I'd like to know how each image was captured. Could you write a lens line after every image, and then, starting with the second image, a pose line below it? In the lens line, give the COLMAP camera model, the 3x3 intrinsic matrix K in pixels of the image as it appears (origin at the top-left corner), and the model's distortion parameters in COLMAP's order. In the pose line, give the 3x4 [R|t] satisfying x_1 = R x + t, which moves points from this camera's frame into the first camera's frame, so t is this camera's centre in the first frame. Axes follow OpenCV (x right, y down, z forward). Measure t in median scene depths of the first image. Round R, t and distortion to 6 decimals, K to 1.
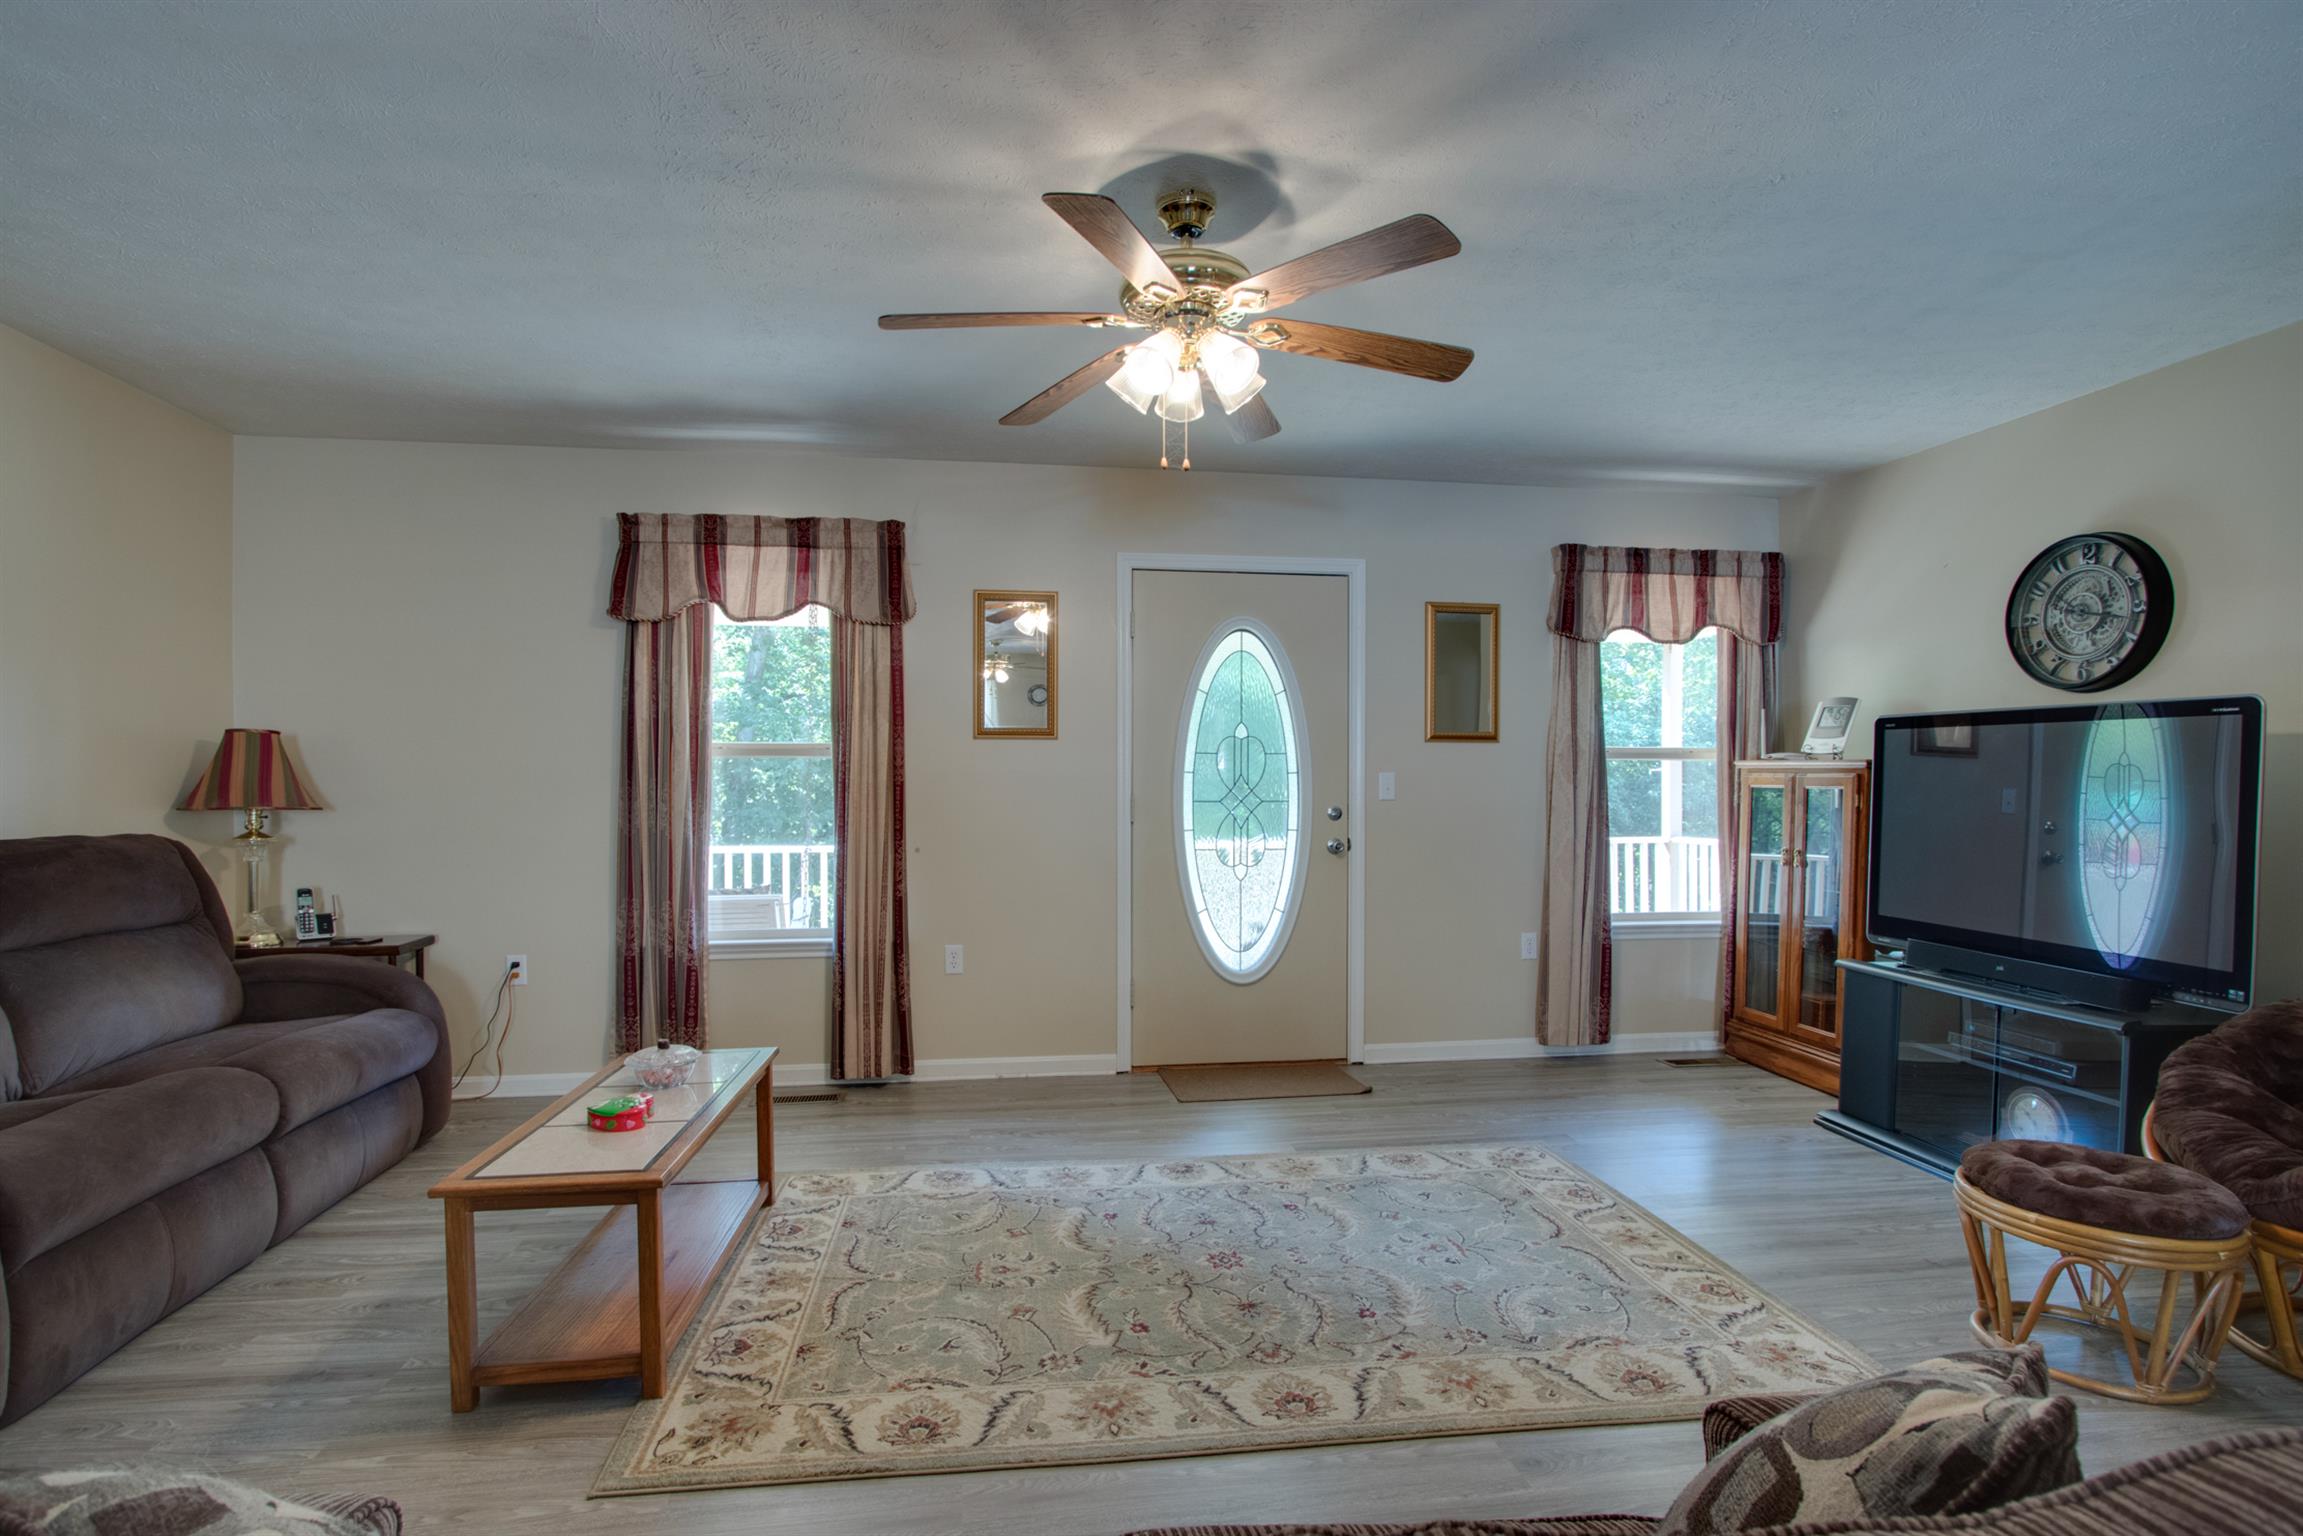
lens RADIAL K [[1130.2, 0, 1116.7], [0, 1130.2, 773.1], [0, 0, 1]] dist [-0.013467, -0.000184]
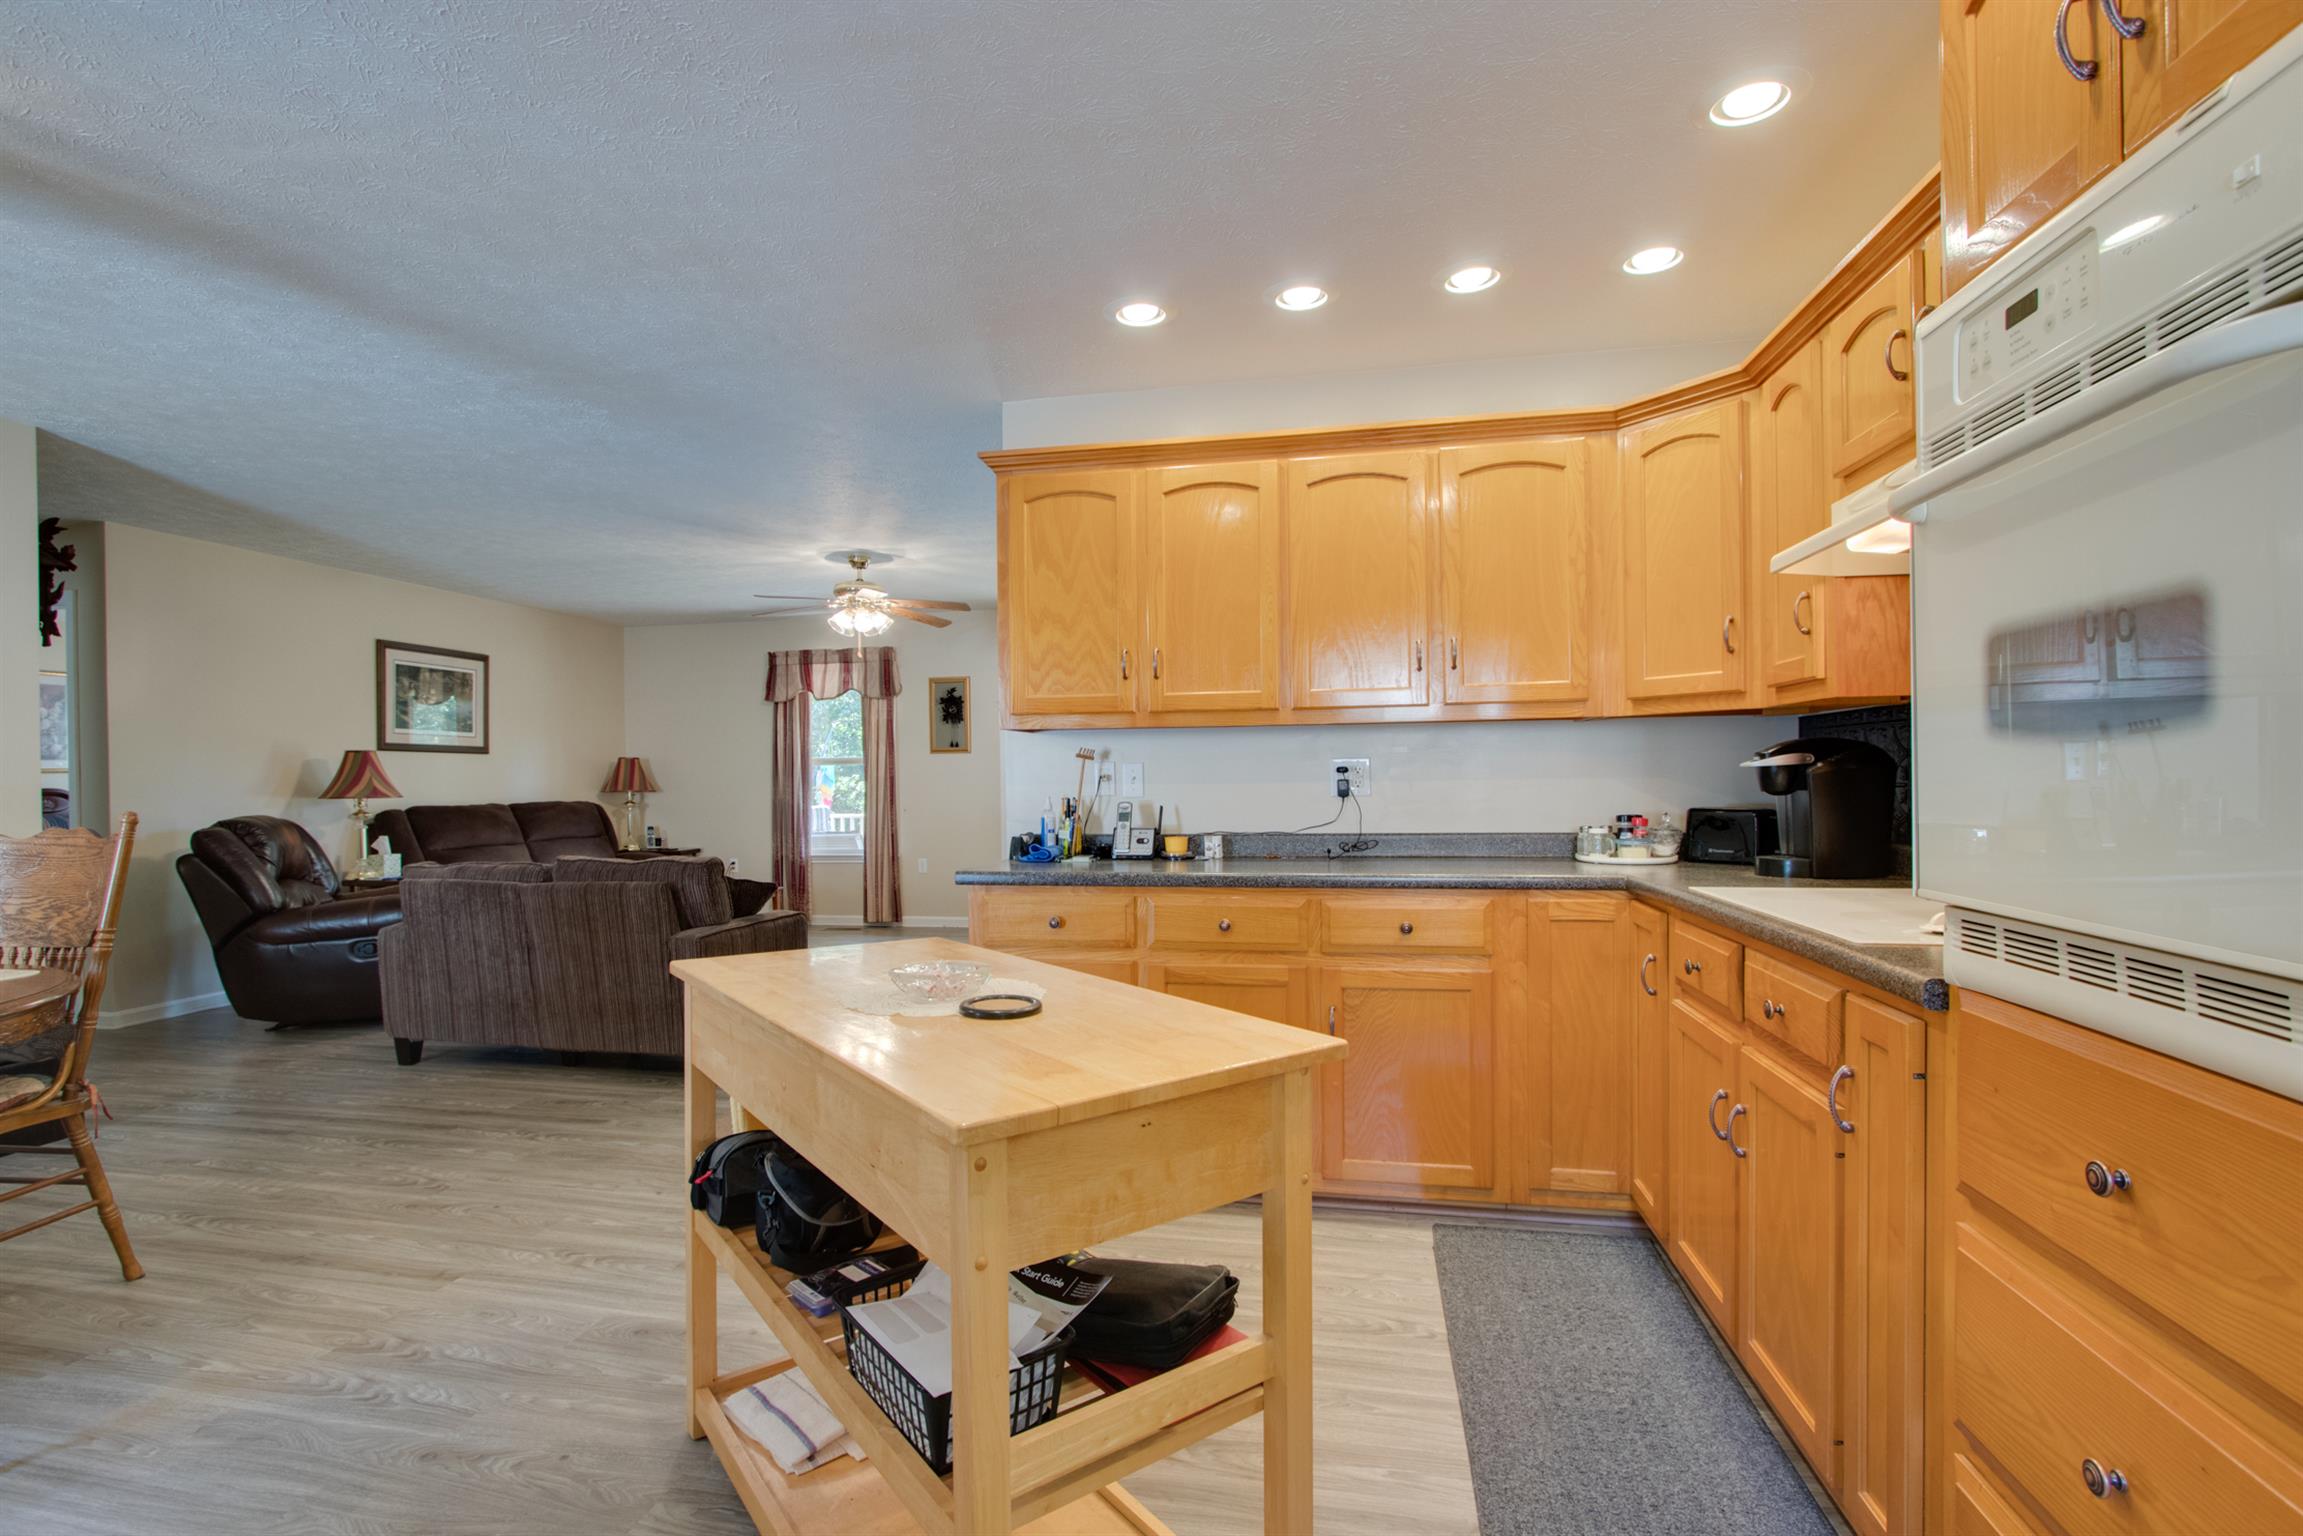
lens RADIAL K [[1054.0, 0, 1111.5], [0, 1054.0, 784.5], [0, 0, 1]] dist [-0.010943, 0.000884]
pose [[0.938711, -0.007453, -0.344625, 0.859467], [0.013989, 0.999766, 0.016484, -0.004120], [0.344421, -0.020295, 0.938596, -0.656586]]
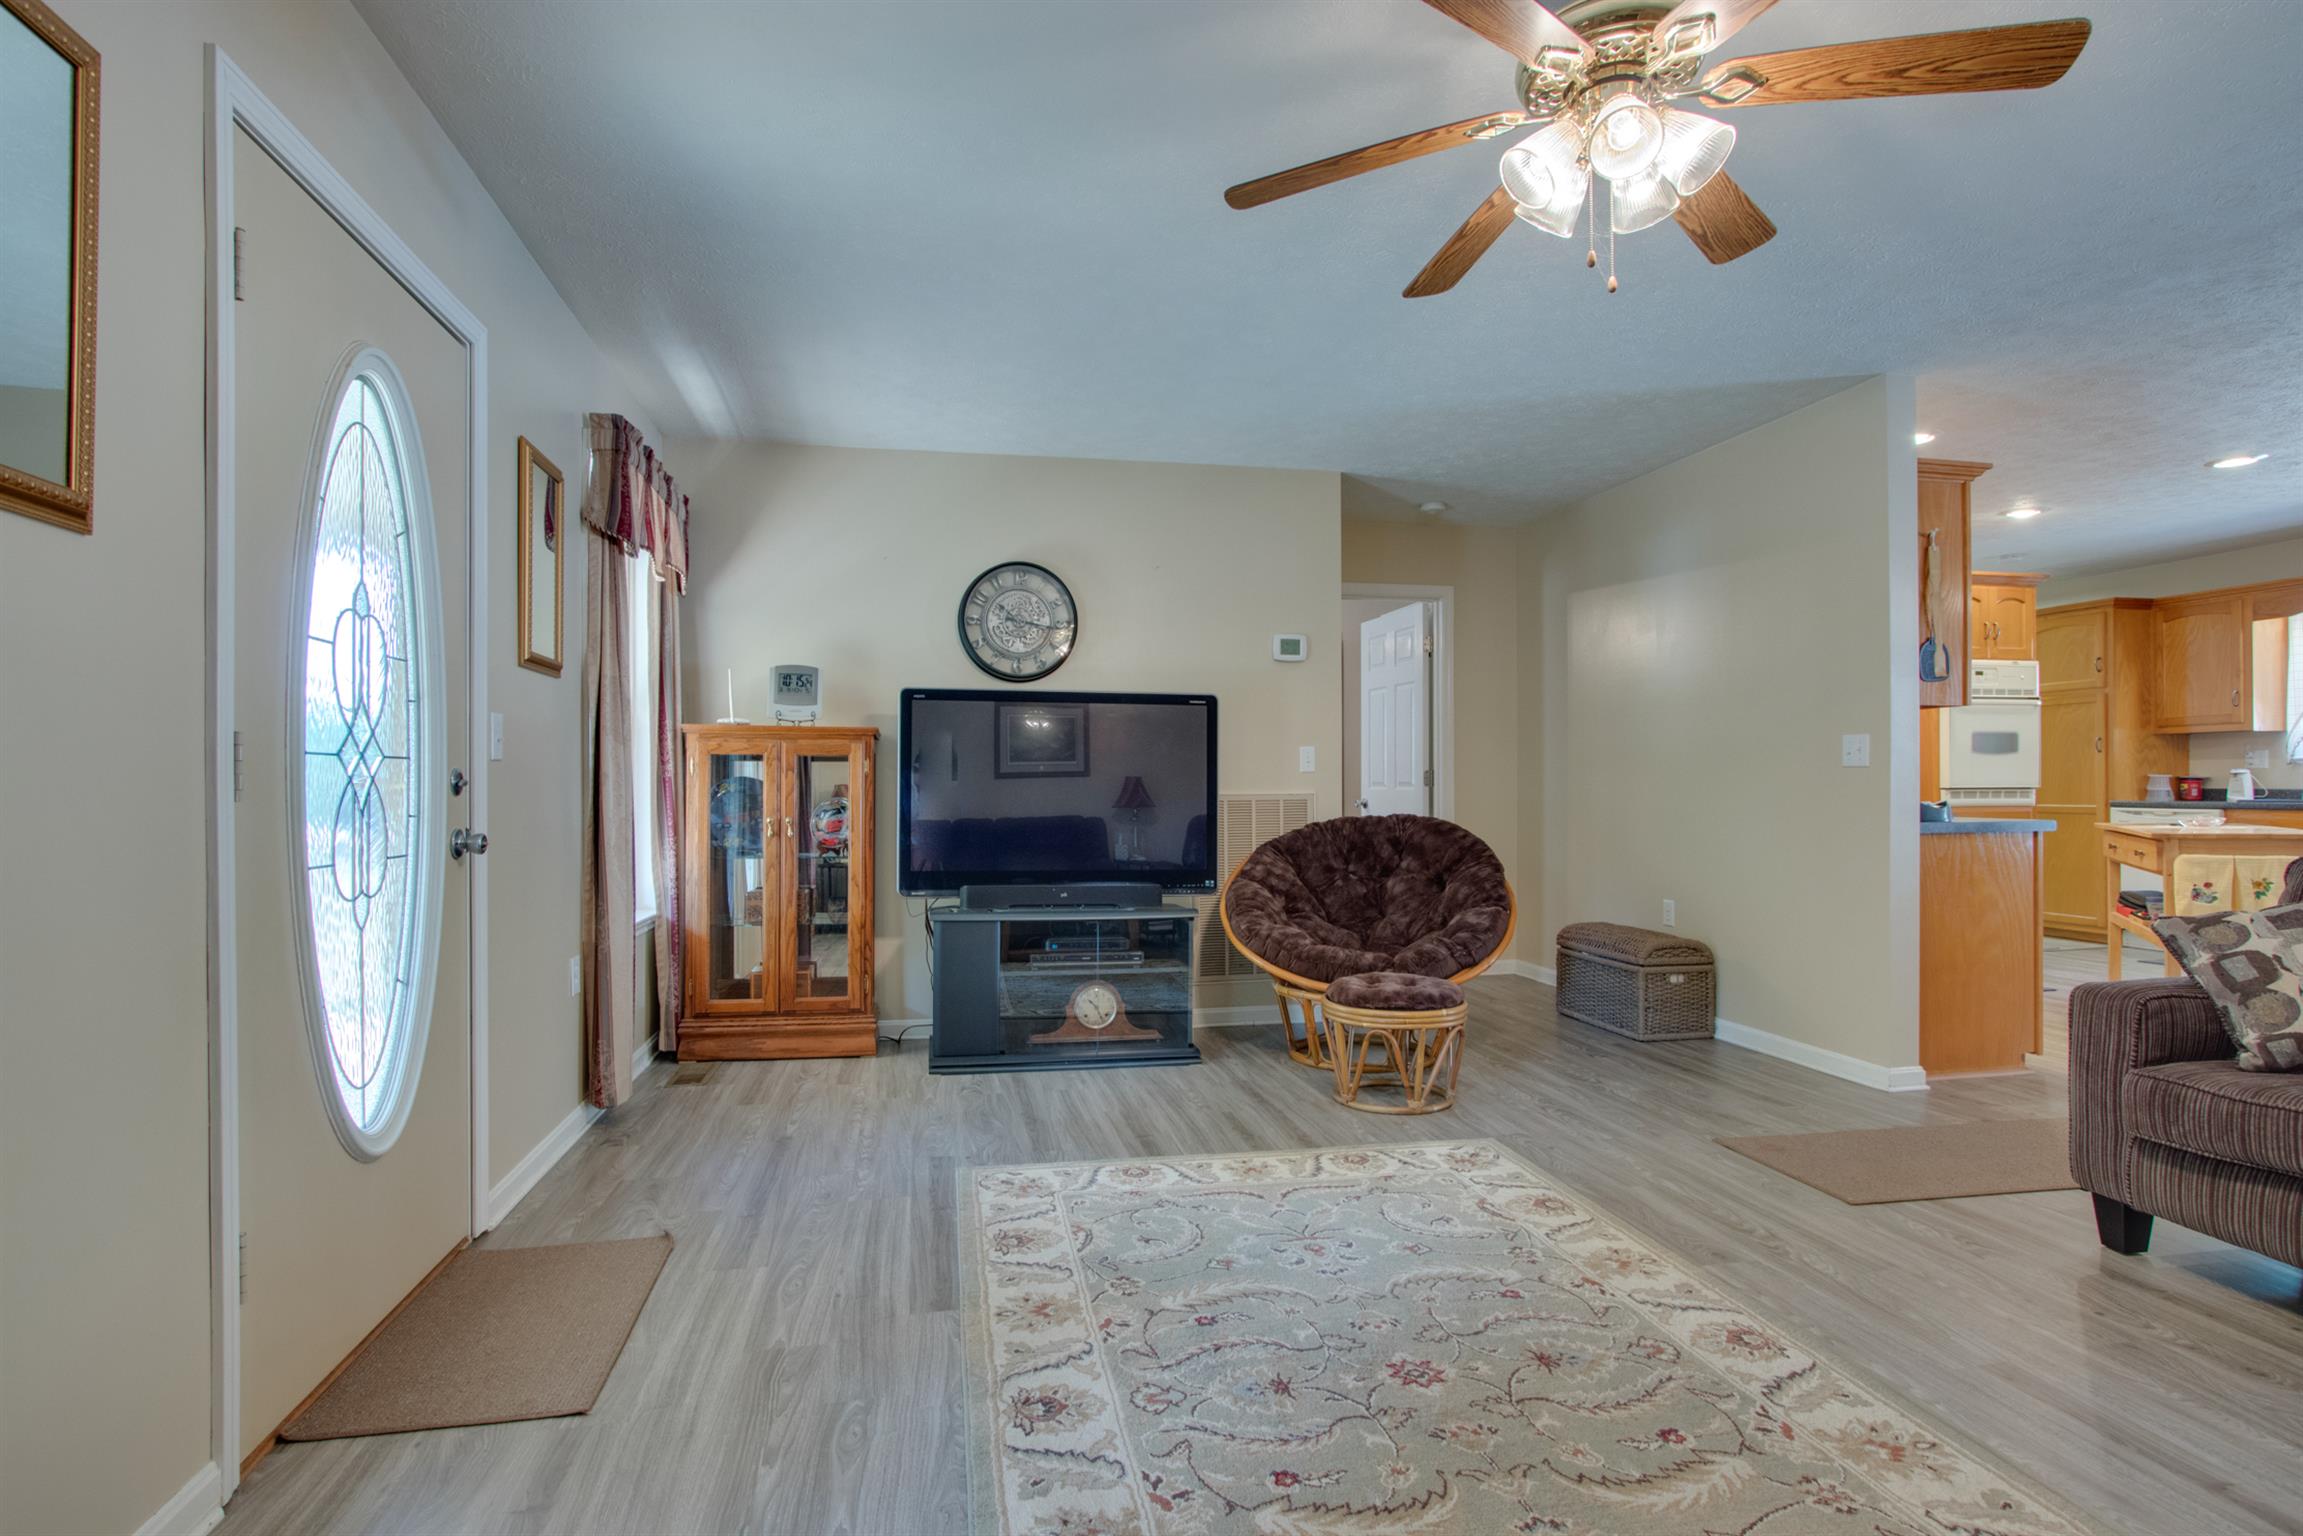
lens RADIAL K [[1130.2, 0, 1152.6], [0, 1130.2, 776.4], [0, 0, 1]] dist [-0.013467, -0.000184]
pose [[-0.059292, 0.007732, 0.998211, -0.396366], [-0.004291, 0.999959, -0.008000, 0.041370], [-0.998231, -0.004758, -0.059256, 0.794720]]
